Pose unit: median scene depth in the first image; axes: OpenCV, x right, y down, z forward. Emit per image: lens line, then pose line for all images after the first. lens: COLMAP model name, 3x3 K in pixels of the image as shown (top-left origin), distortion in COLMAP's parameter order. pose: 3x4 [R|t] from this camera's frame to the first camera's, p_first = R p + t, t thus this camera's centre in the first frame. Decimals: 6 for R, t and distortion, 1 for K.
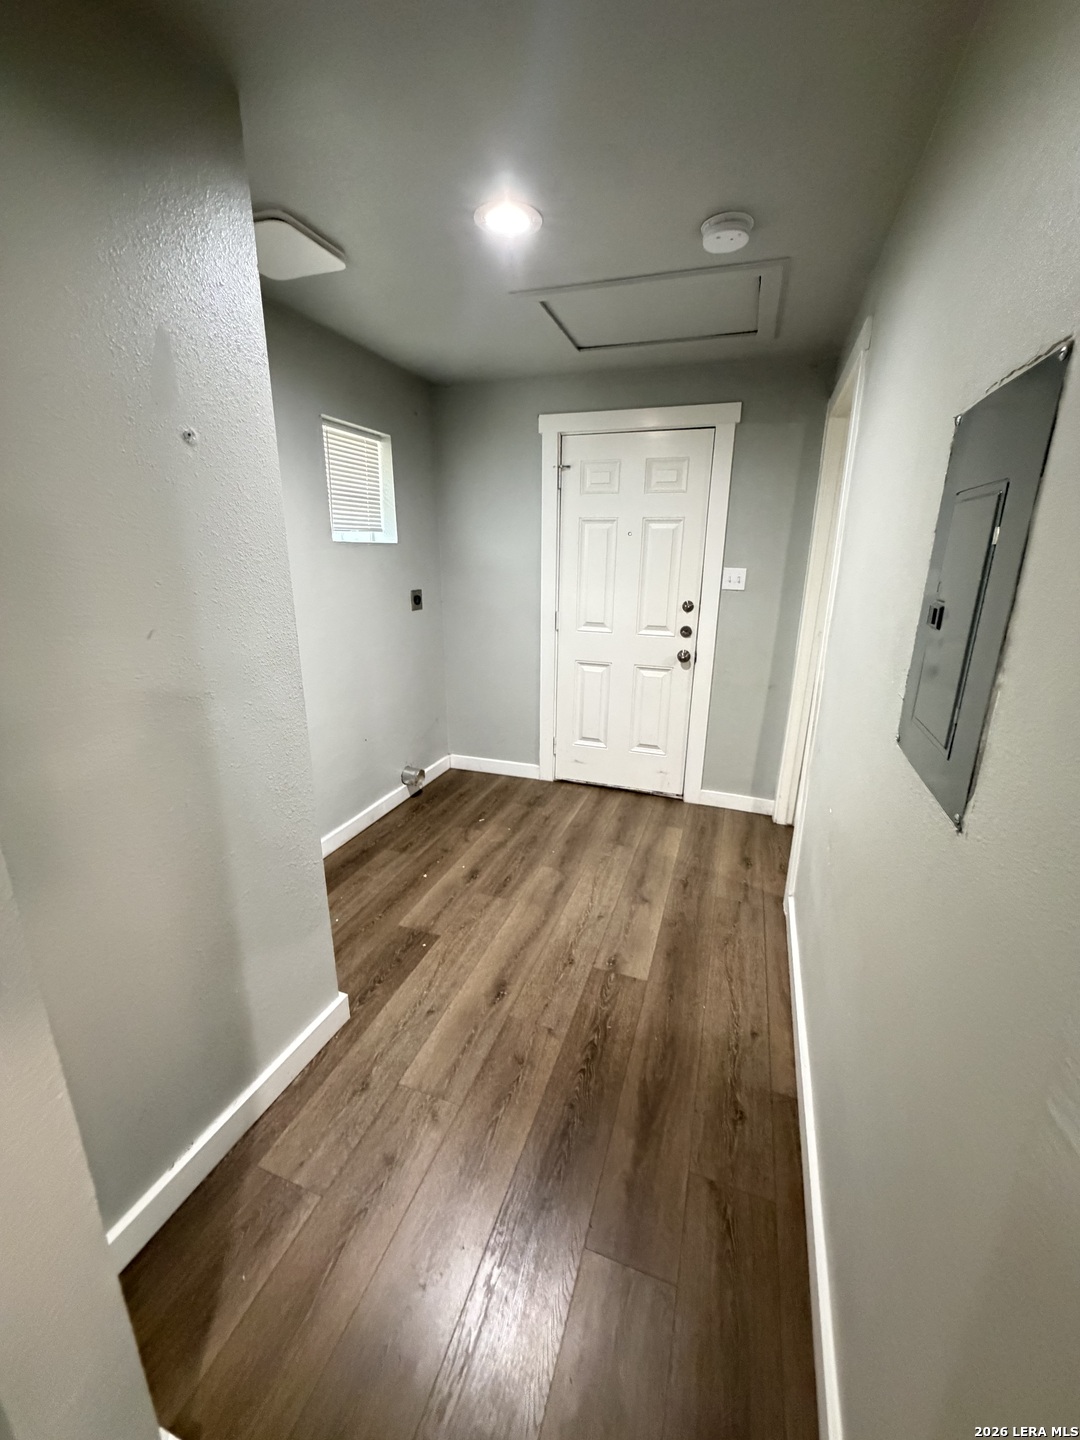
lens RADIAL K [[575.9, 0, 539.8], [0, 575.9, 714.2], [0, 0, 1]] dist [0.001599, 0.000461]
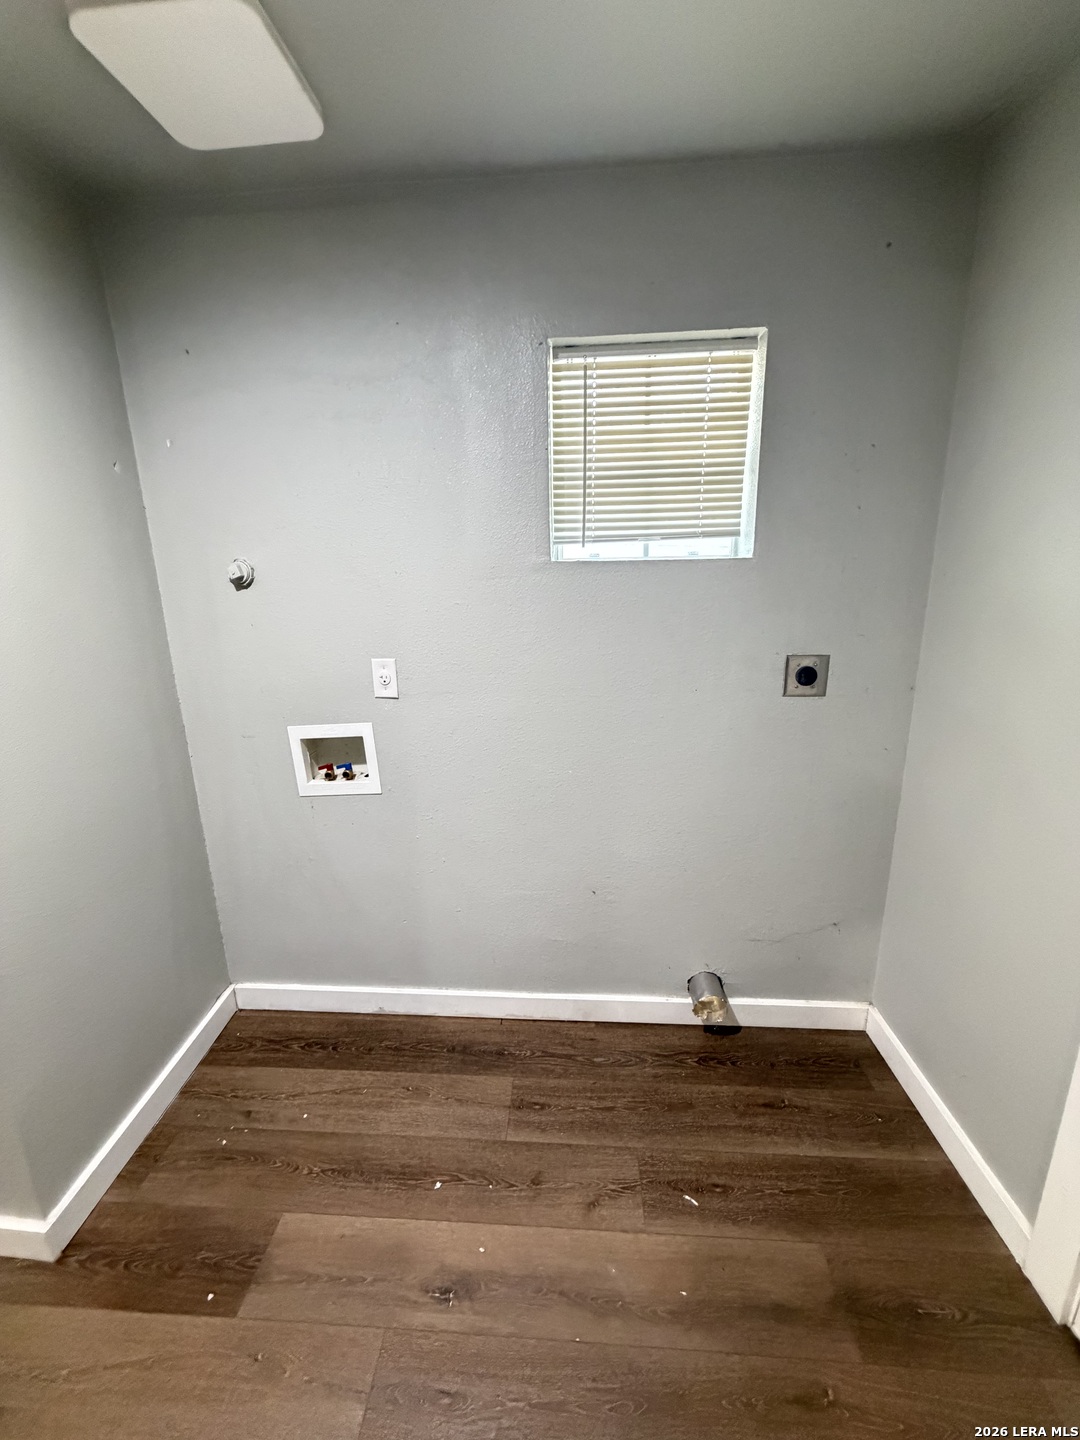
lens RADIAL K [[575.9, 0, 539.8], [0, 575.9, 714.2], [0, 0, 1]] dist [0.001599, 0.000461]
pose [[0.270075, 0.230828, -0.934761, 0.196976], [-0.242293, 0.955889, 0.166041, -0.217506], [0.931855, 0.181642, 0.314090, 0.735914]]
